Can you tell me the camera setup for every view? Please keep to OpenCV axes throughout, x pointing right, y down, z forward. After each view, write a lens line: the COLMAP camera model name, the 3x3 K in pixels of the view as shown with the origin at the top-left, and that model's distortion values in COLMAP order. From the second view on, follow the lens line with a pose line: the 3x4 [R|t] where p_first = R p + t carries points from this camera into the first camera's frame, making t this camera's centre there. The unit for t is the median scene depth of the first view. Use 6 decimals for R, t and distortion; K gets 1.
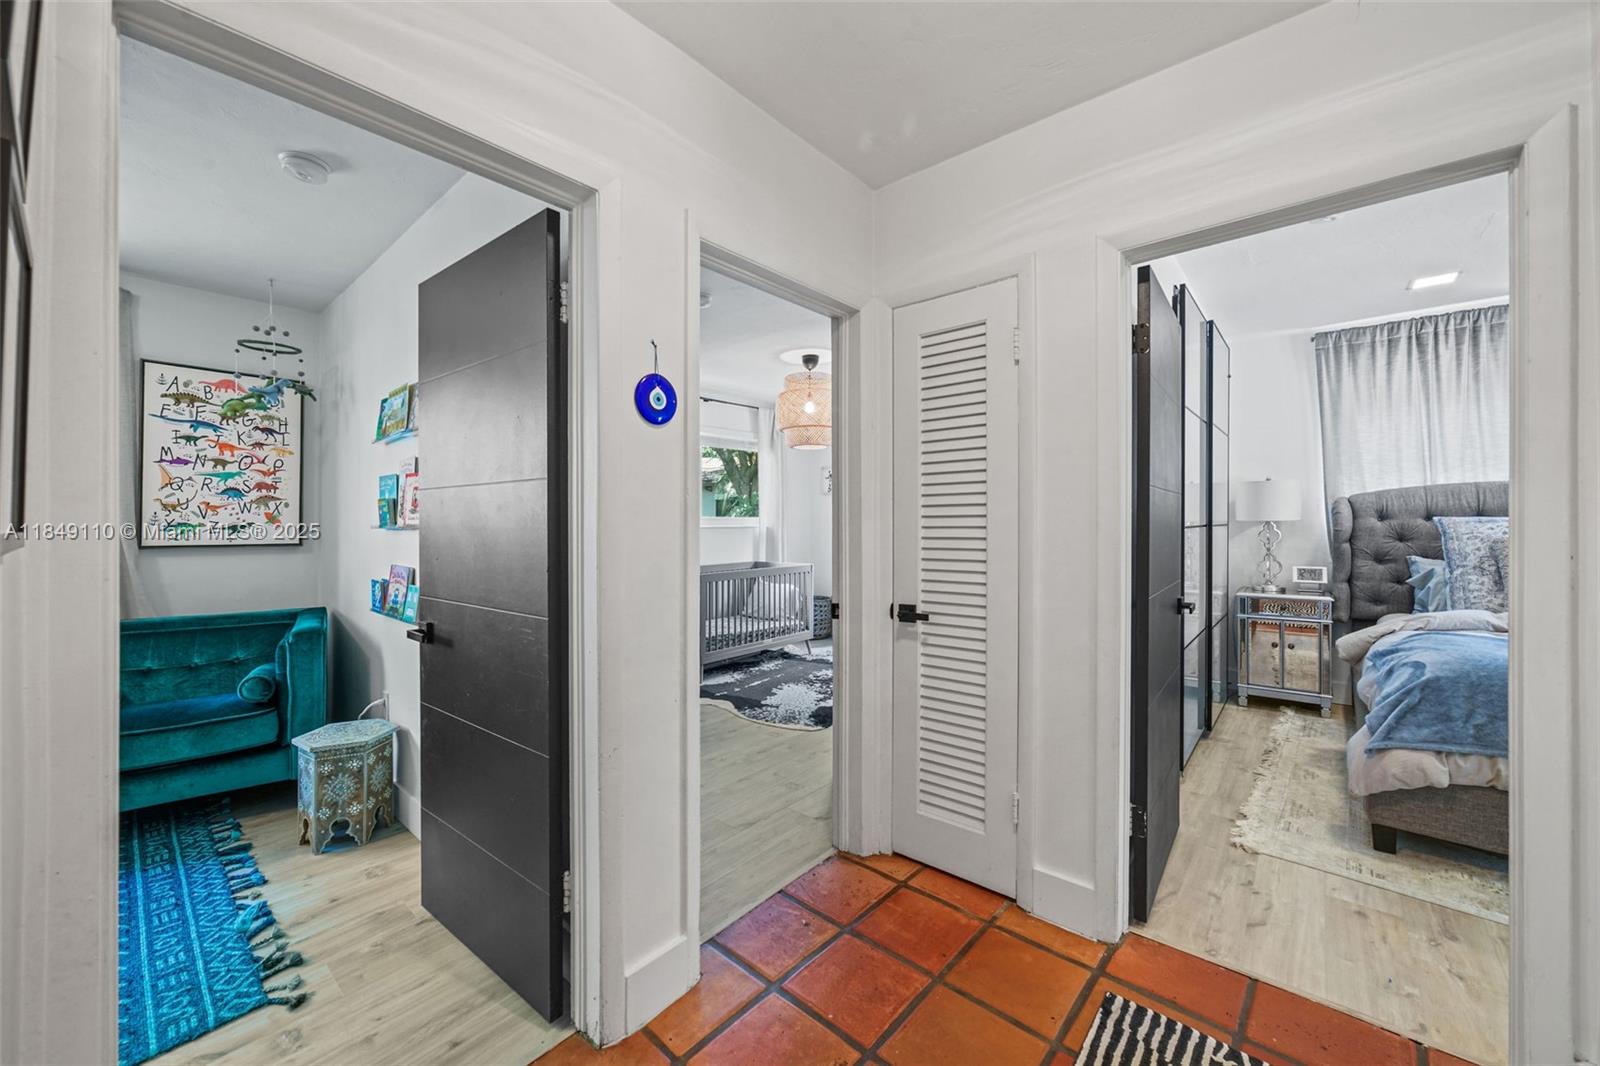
lens RADIAL K [[614.1, 0, 789.6], [0, 614.1, 524.9], [0, 0, 1]] dist [0.009244, 0.000142]
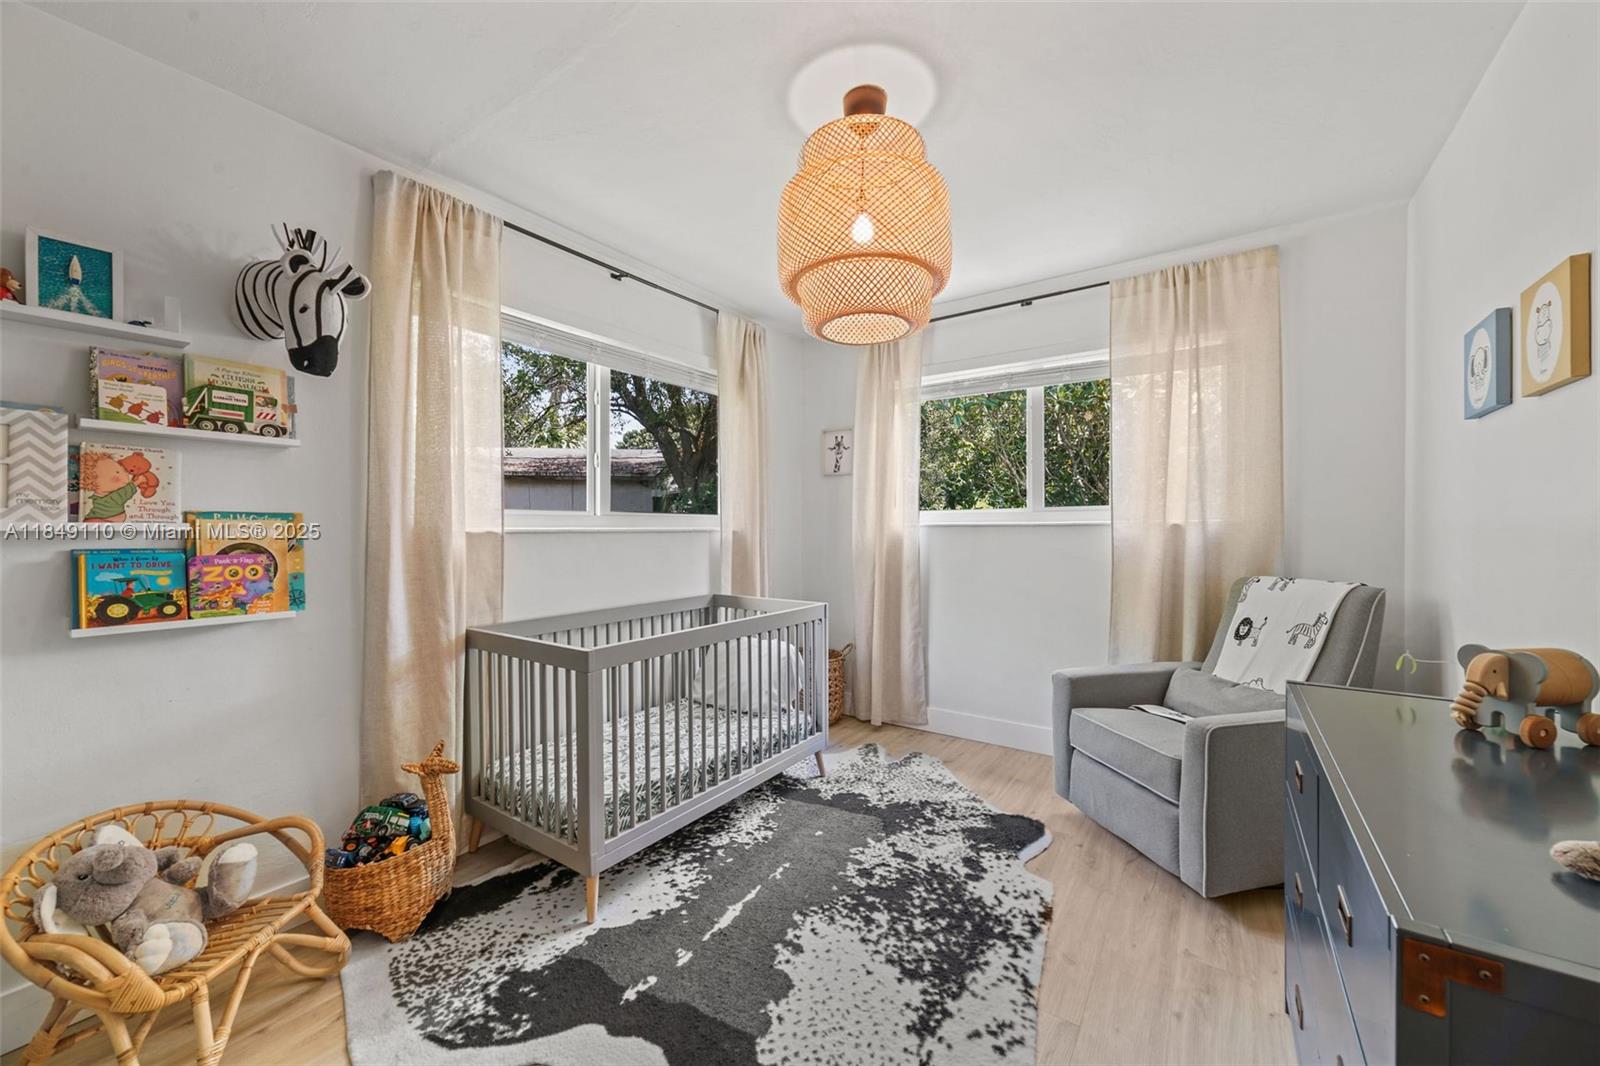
lens RADIAL K [[614.1, 0, 789.6], [0, 614.1, 524.9], [0, 0, 1]] dist [0.009244, 0.000142]
pose [[0.995824, -0.010076, 0.090732, -0.043876], [0.010444, 0.999939, -0.003580, -0.000346], [-0.090690, 0.004513, 0.995869, 0.519306]]
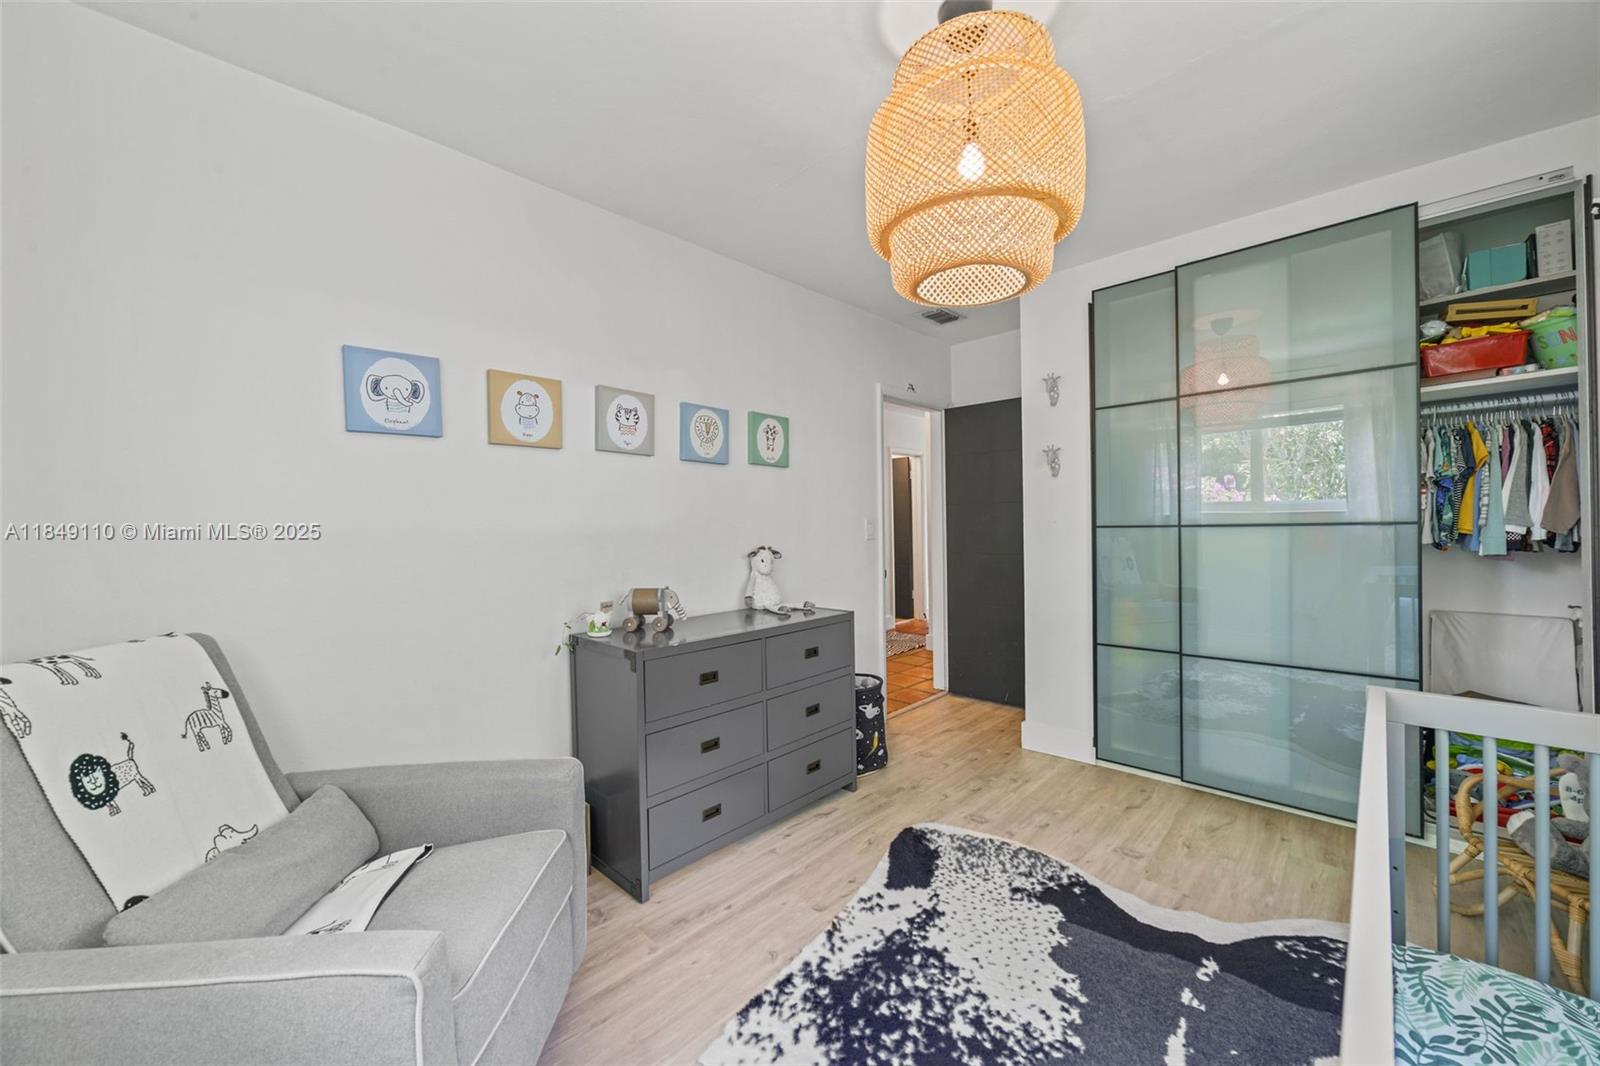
lens RADIAL K [[614.1, 0, 789.6], [0, 614.1, 524.9], [0, 0, 1]] dist [0.009244, 0.000142]
pose [[-0.997948, 0.011634, 0.062961, 0.096819], [0.012007, 0.999913, 0.005543, -0.003272], [-0.062891, 0.006288, -0.998001, 1.156191]]
